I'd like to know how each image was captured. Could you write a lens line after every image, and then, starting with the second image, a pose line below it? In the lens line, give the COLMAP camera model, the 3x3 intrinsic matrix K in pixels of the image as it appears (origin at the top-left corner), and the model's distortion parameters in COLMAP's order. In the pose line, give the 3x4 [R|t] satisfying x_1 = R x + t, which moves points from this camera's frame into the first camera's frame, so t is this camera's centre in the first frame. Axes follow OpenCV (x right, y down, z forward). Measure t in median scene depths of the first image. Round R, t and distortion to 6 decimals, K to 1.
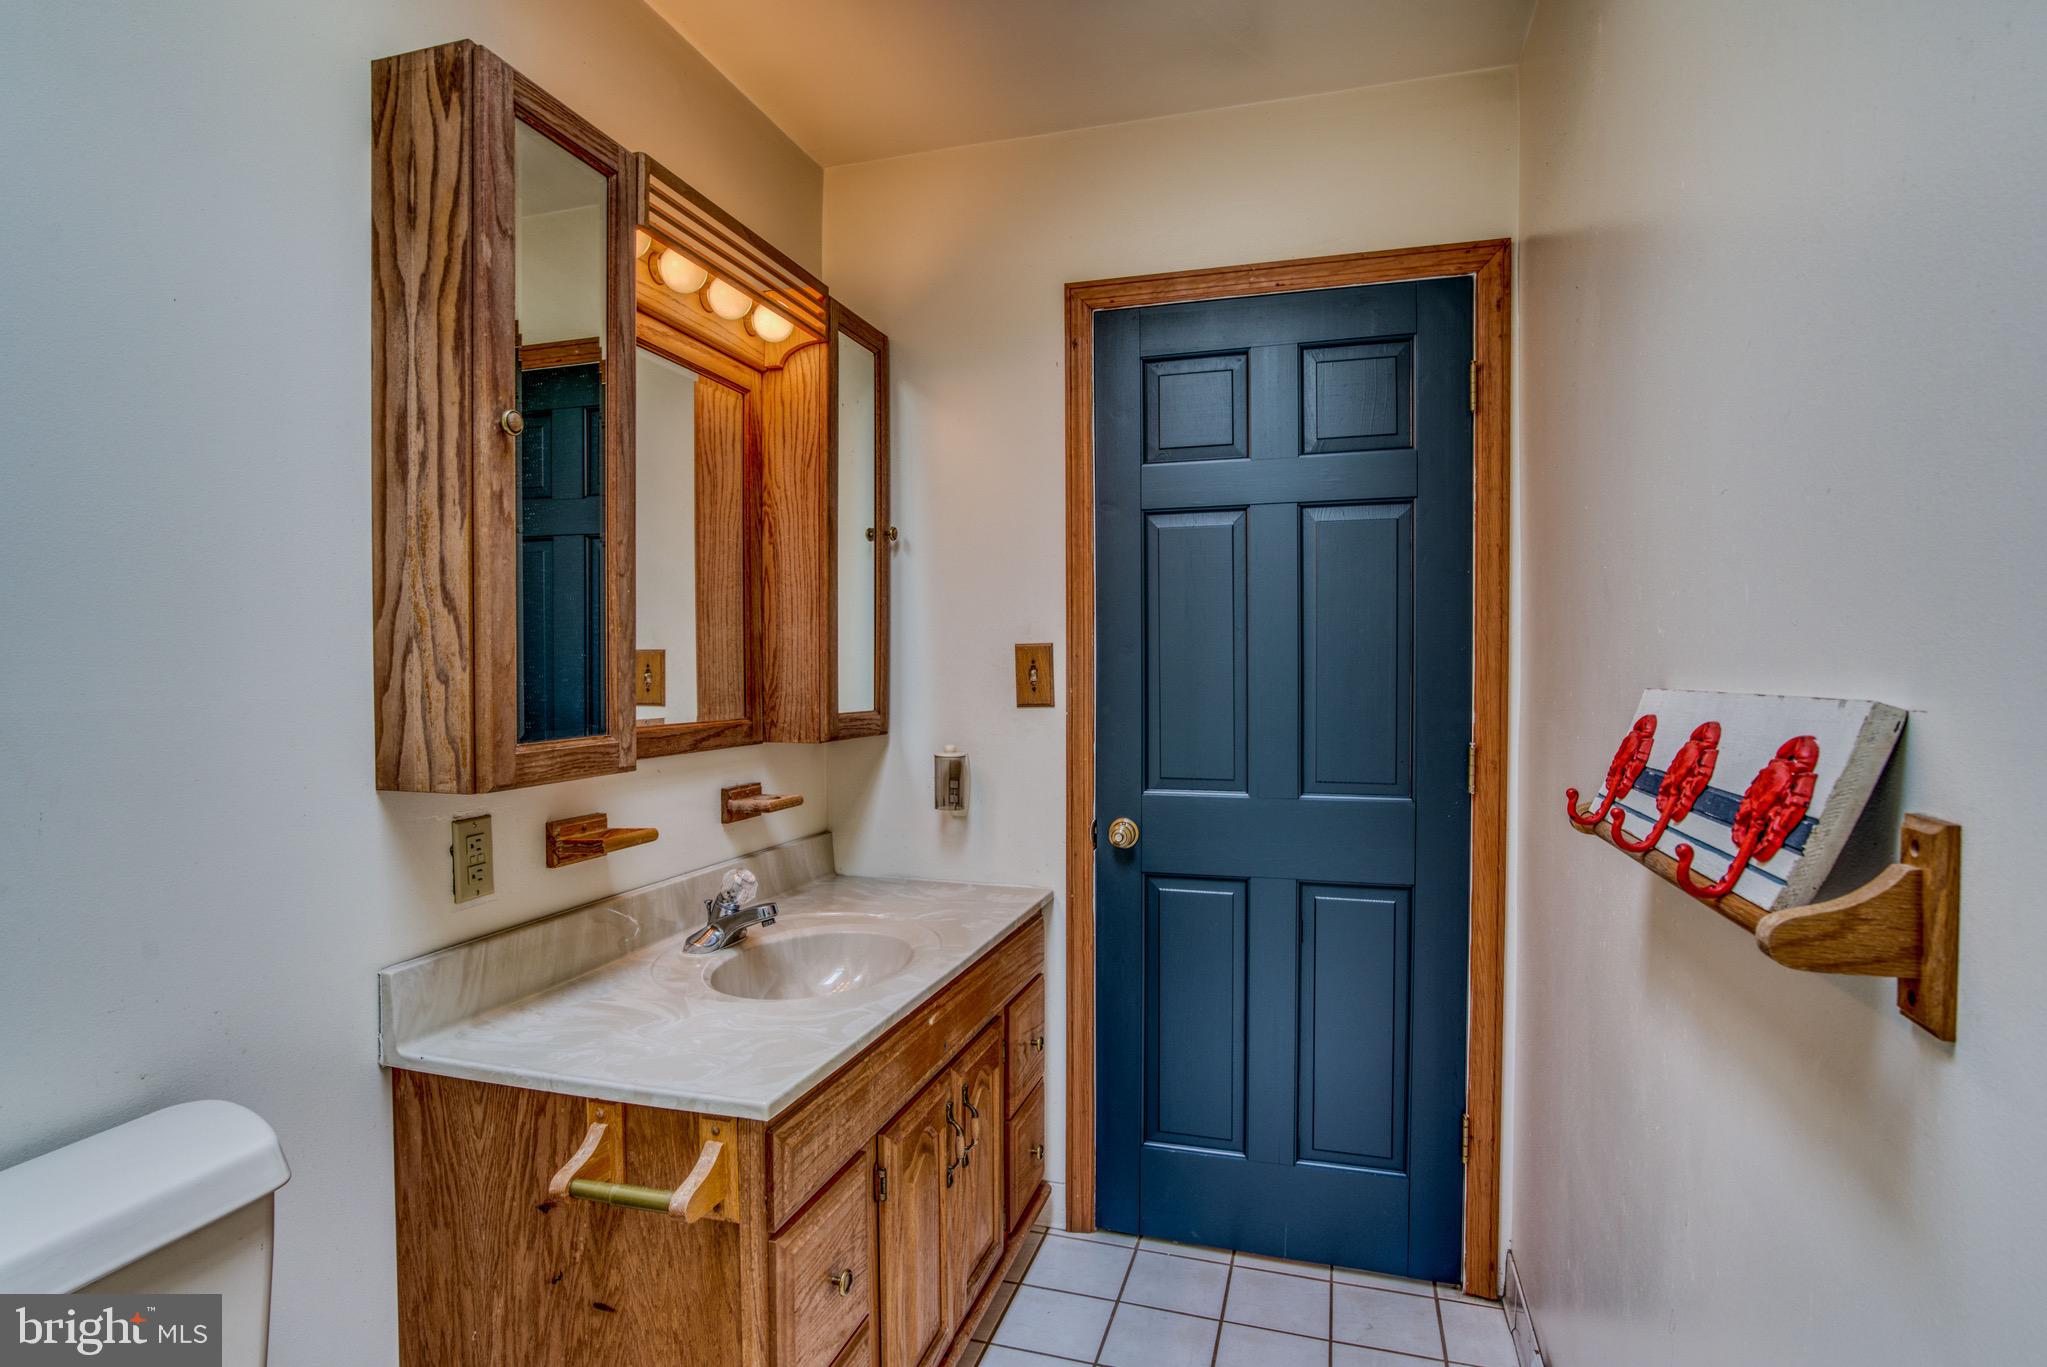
lens RADIAL K [[1085.4, 0, 1017.4], [0, 1085.4, 683.5], [0, 0, 1]] dist [-0.003361, -0.000159]
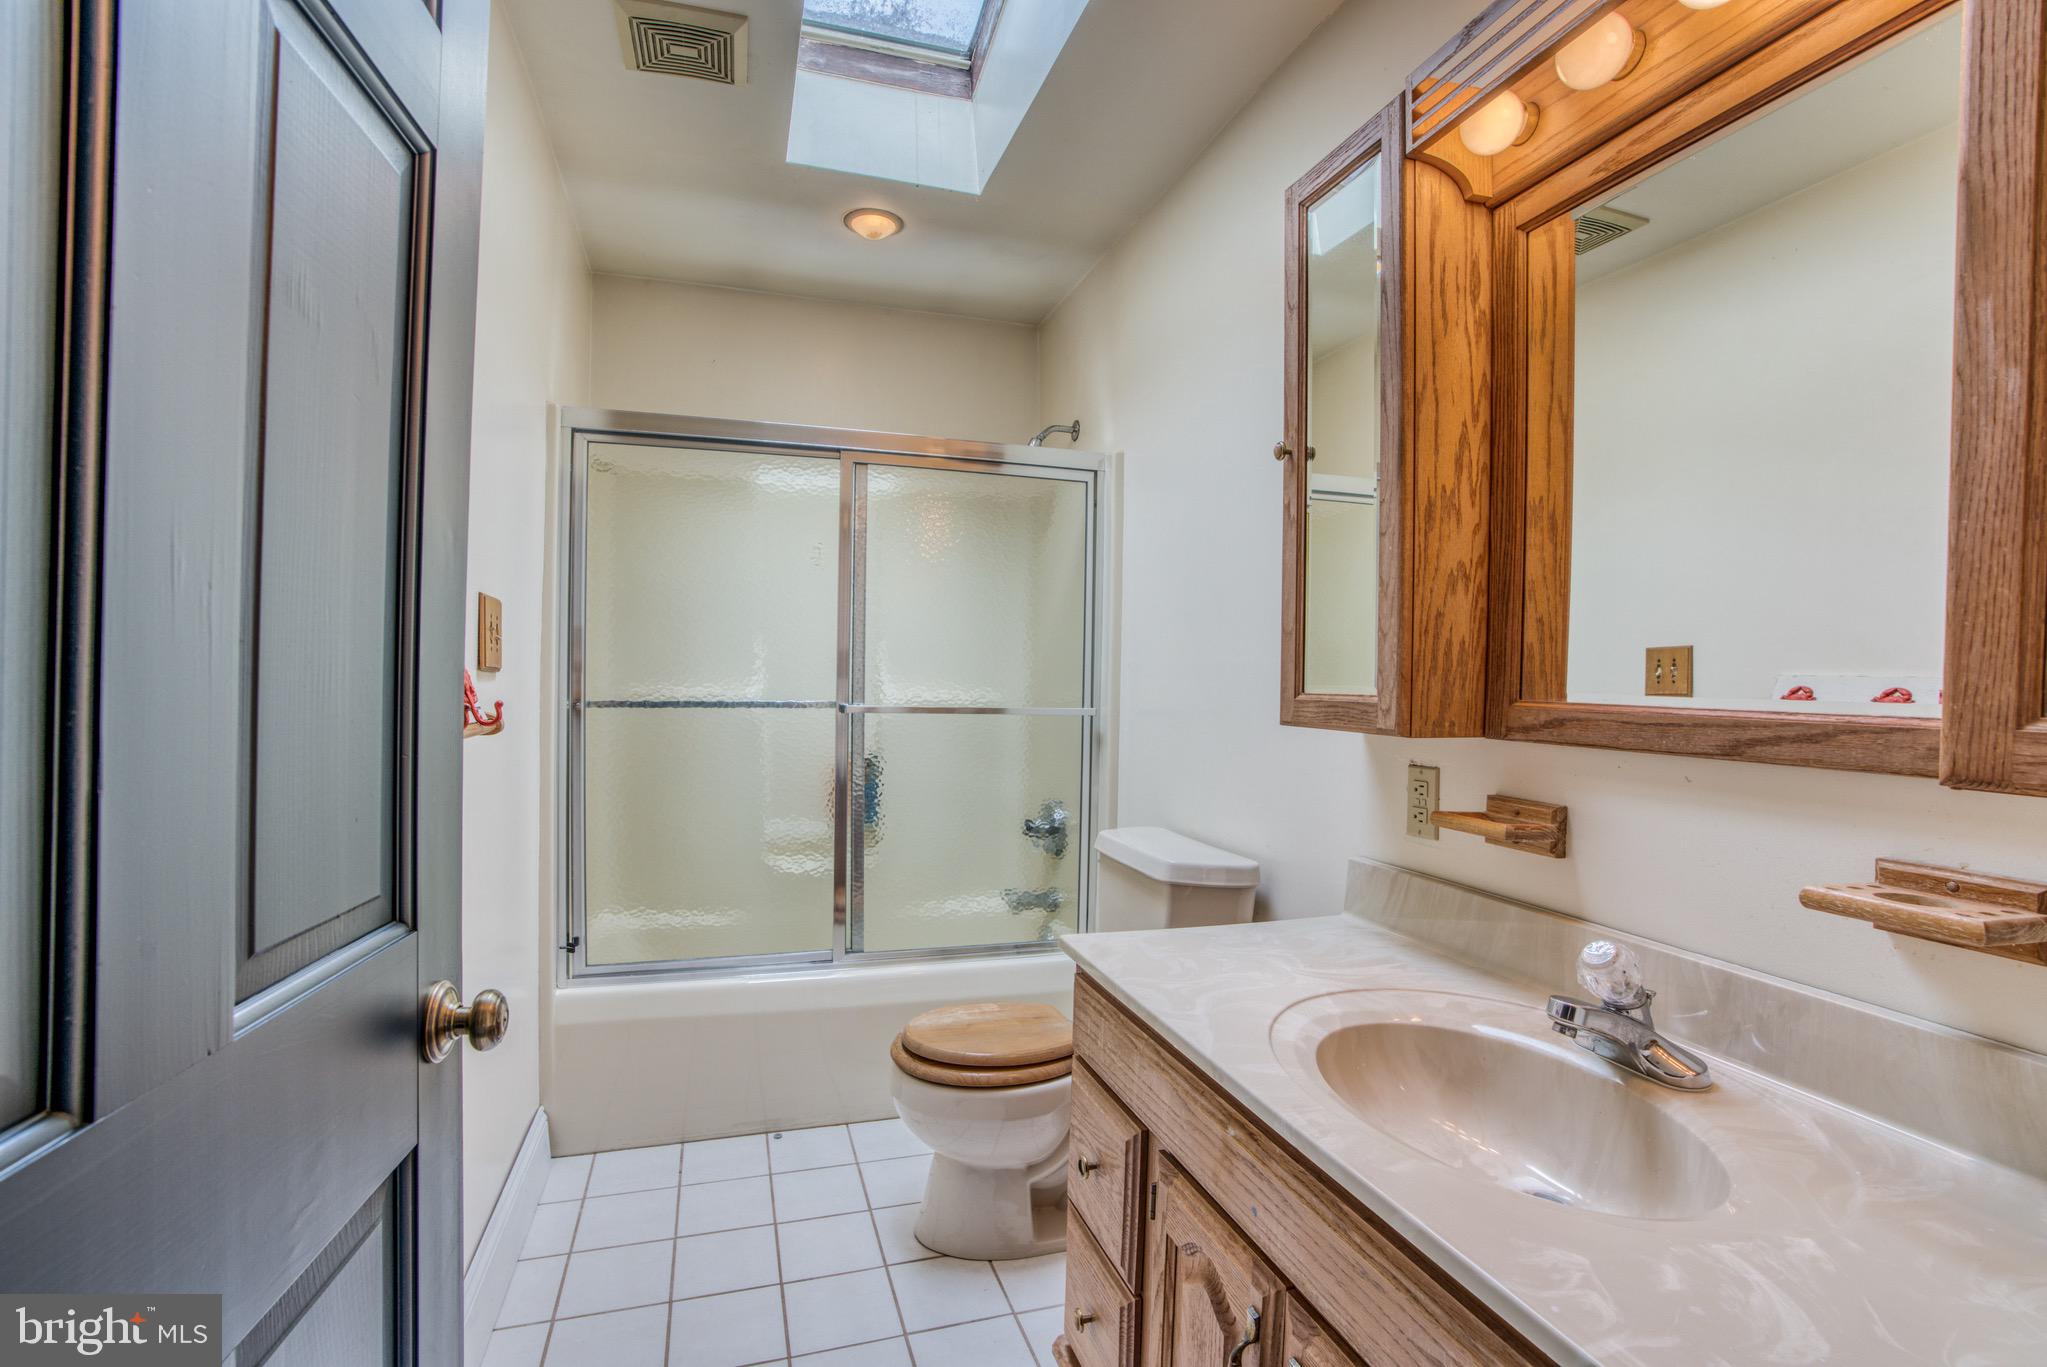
lens RADIAL K [[937.6, 0, 1005.1], [0, 937.6, 684.7], [0, 0, 1]] dist [-0.067408, 0.024595]
pose [[-0.829008, -0.011040, -0.559128, 0.383062], [-0.028330, 0.999350, 0.022273, 0.027724], [0.558519, 0.034305, -0.828782, 1.474246]]
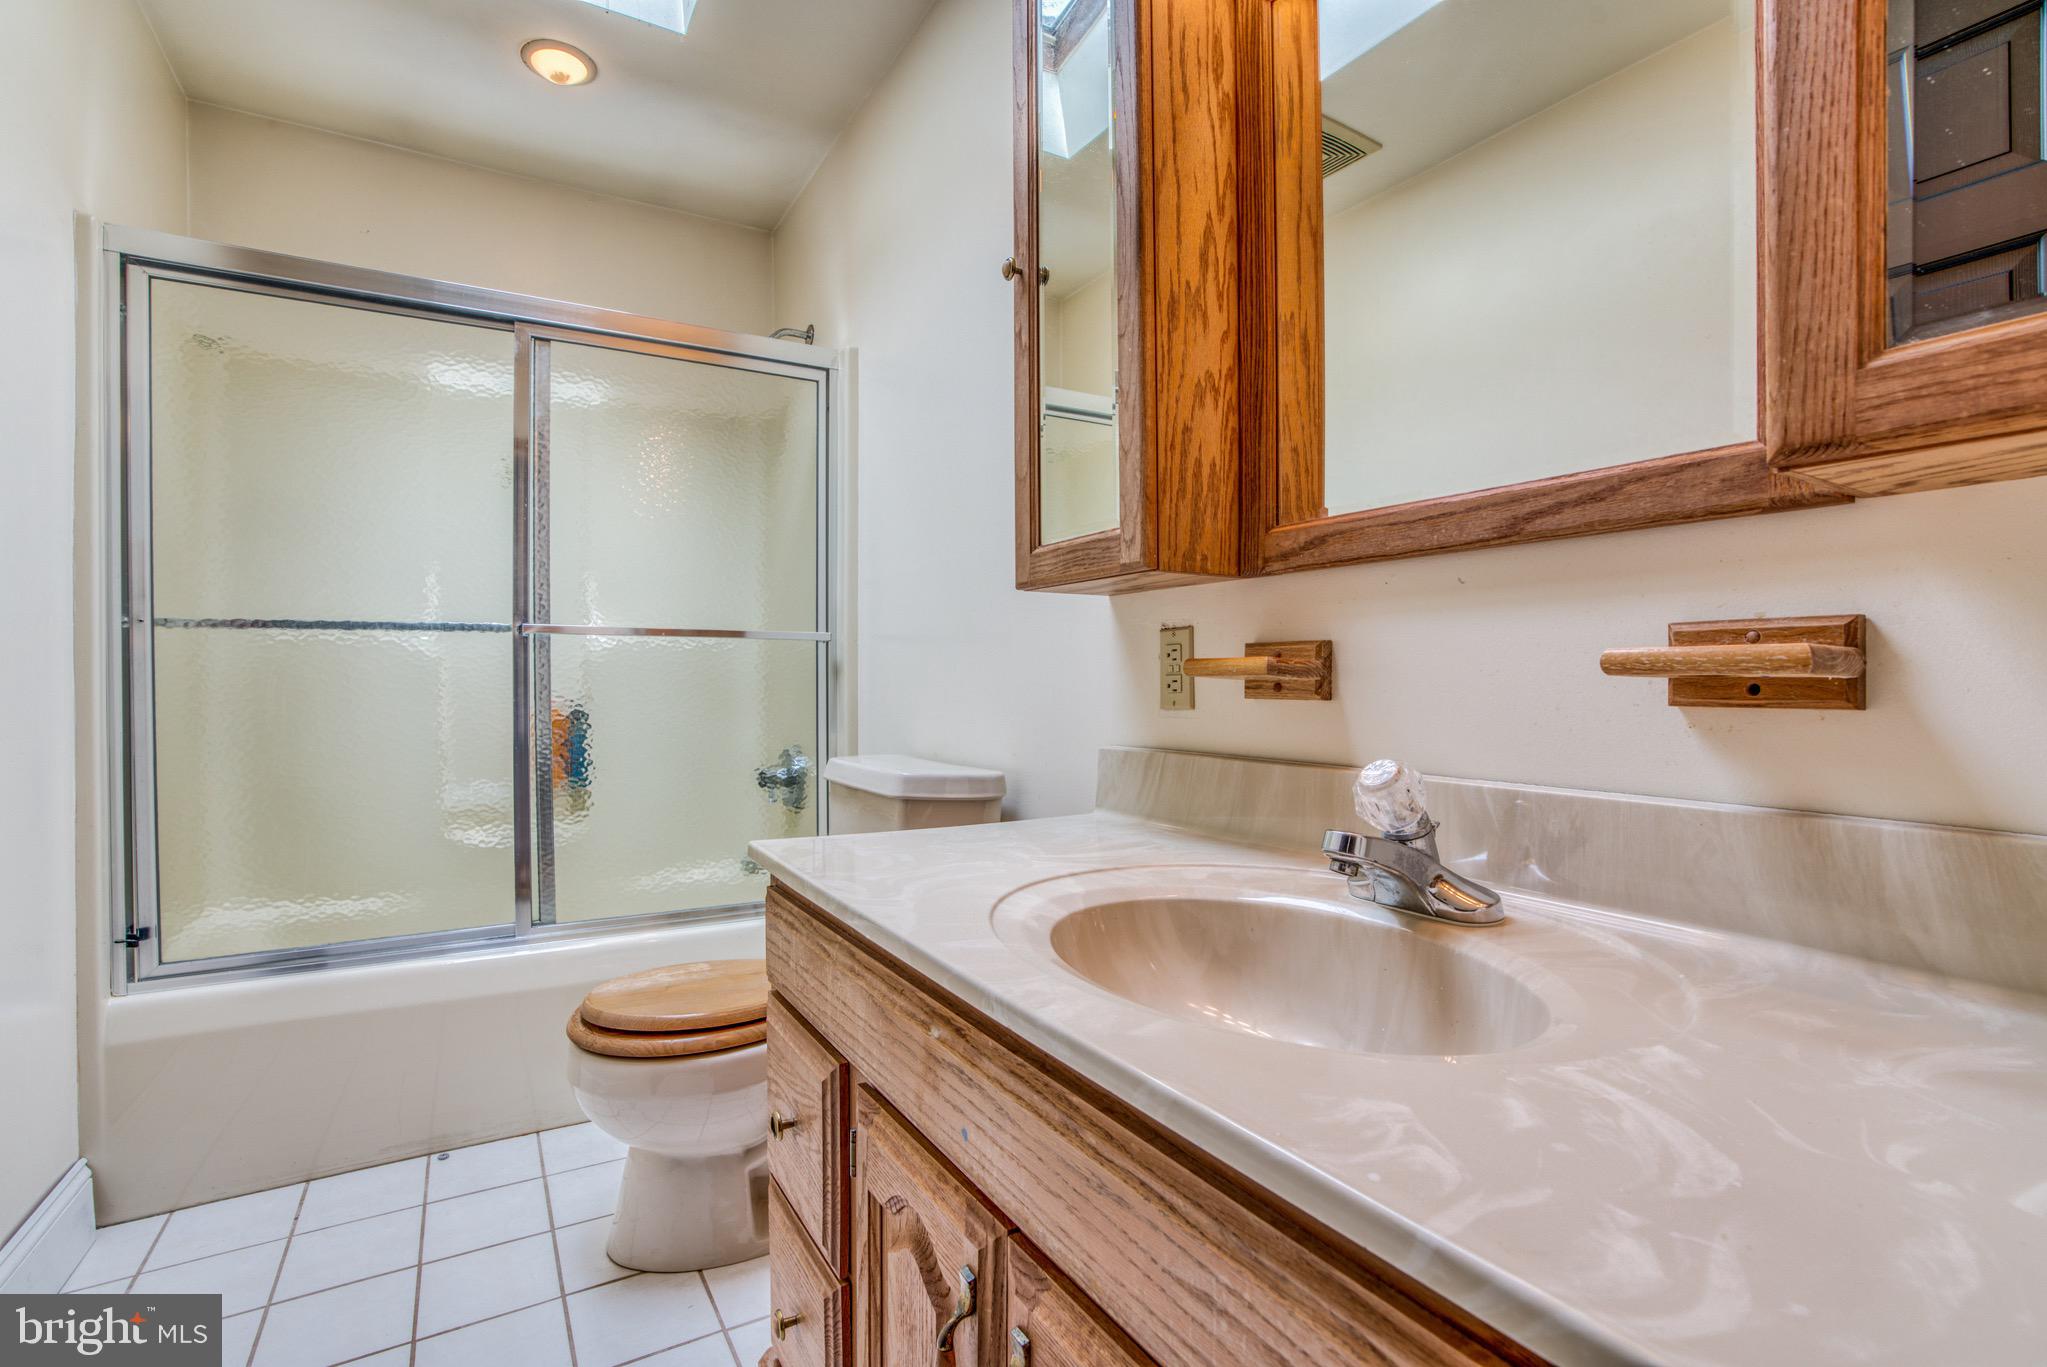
lens RADIAL K [[937.6, 0, 1004.3], [0, 937.6, 686.2], [0, 0, 1]] dist [-0.067408, 0.024595]
pose [[-0.677679, 0.004716, -0.735342, 0.222379], [-0.010249, 0.999822, 0.015858, 0.157299], [0.735286, 0.018283, -0.677510, 1.389304]]
